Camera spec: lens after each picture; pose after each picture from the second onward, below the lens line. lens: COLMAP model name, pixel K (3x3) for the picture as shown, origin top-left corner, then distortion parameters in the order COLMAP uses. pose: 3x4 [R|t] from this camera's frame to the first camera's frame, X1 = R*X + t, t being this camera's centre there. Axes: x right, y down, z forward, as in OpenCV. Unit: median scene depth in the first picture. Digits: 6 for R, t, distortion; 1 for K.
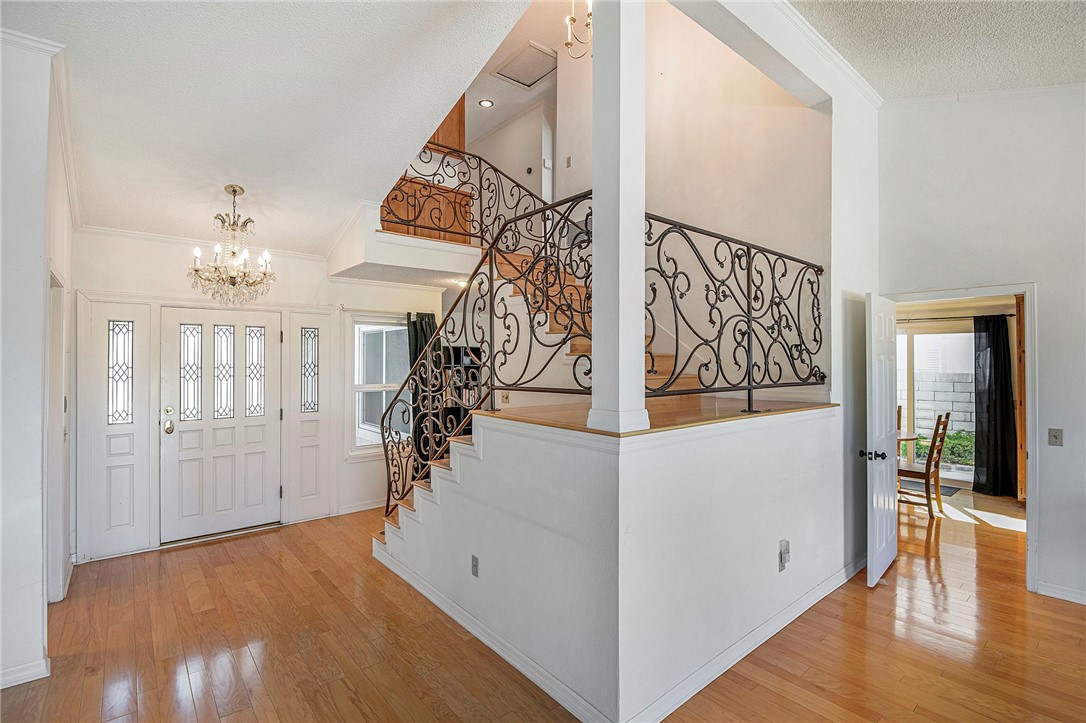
lens RADIAL K [[494.9, 0, 549.4], [0, 494.9, 356.5], [0, 0, 1]] dist [-0.016413, -0.002501]
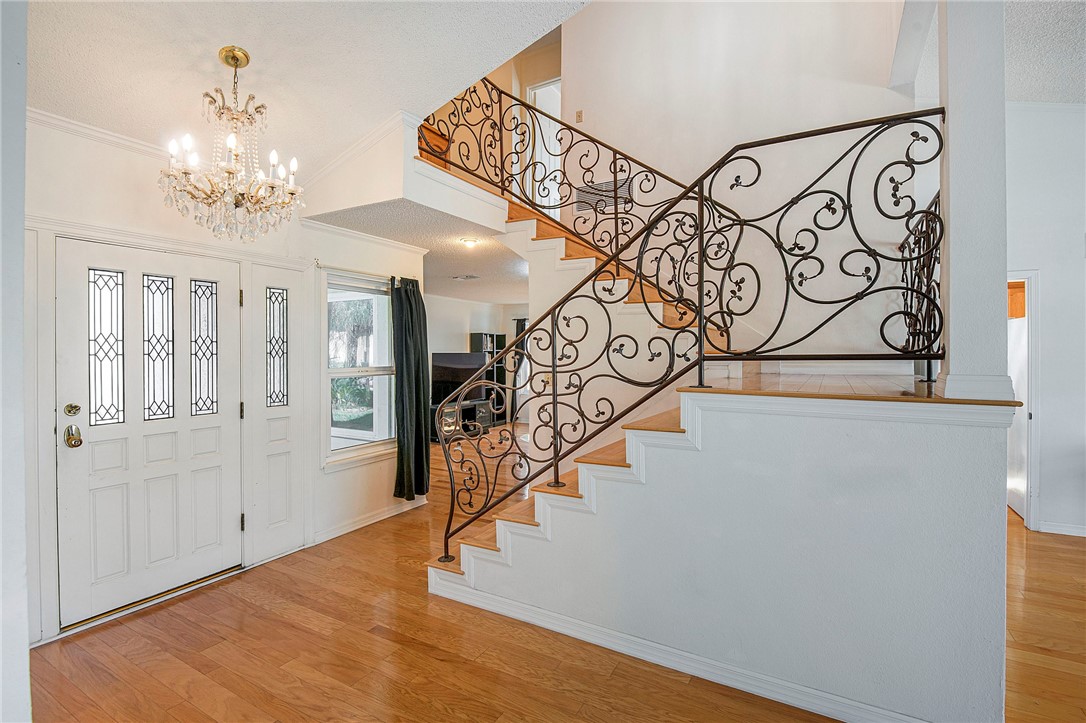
lens RADIAL K [[494.9, 0, 549.0], [0, 494.9, 356.8], [0, 0, 1]] dist [-0.016413, -0.002501]
pose [[0.941723, -0.003210, 0.336373, -0.472509], [-0.002804, 0.999845, 0.017393, 0.036820], [-0.336377, -0.017323, 0.941568, 0.261865]]
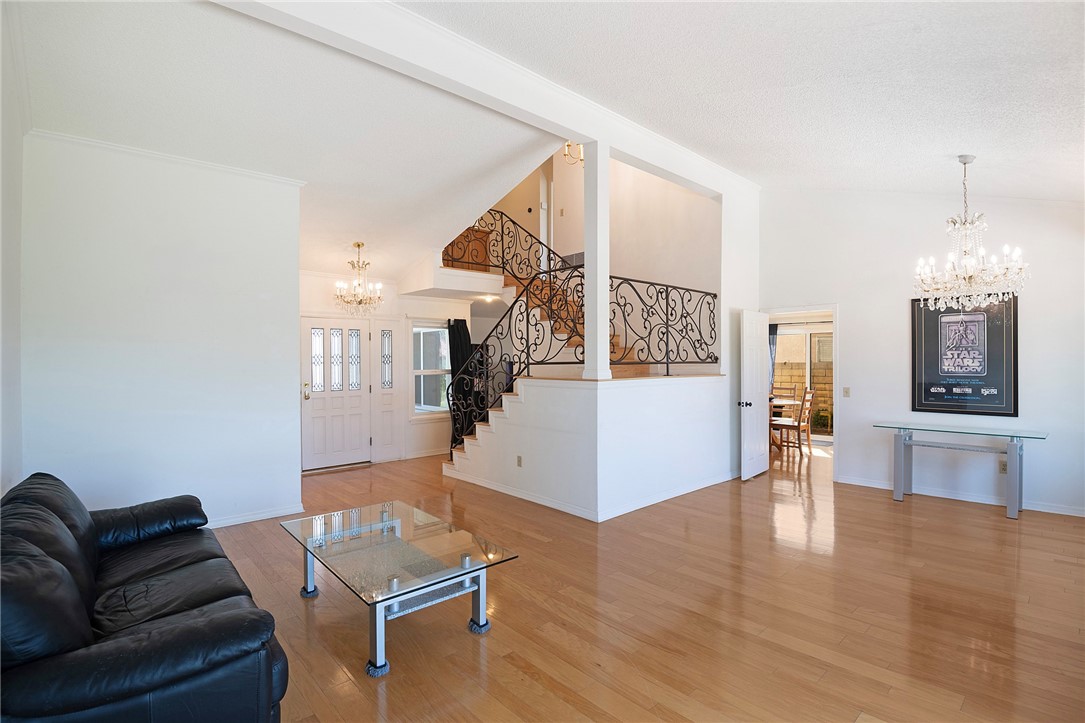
lens RADIAL K [[494.4, 0, 543.6], [0, 494.4, 364.4], [0, 0, 1]] dist [-0.016413, -0.002501]
pose [[0.999518, -0.004926, 0.030662, -0.088632], [0.004392, 0.999838, 0.017466, 0.026164], [-0.030743, -0.017323, 0.999377, -0.635710]]
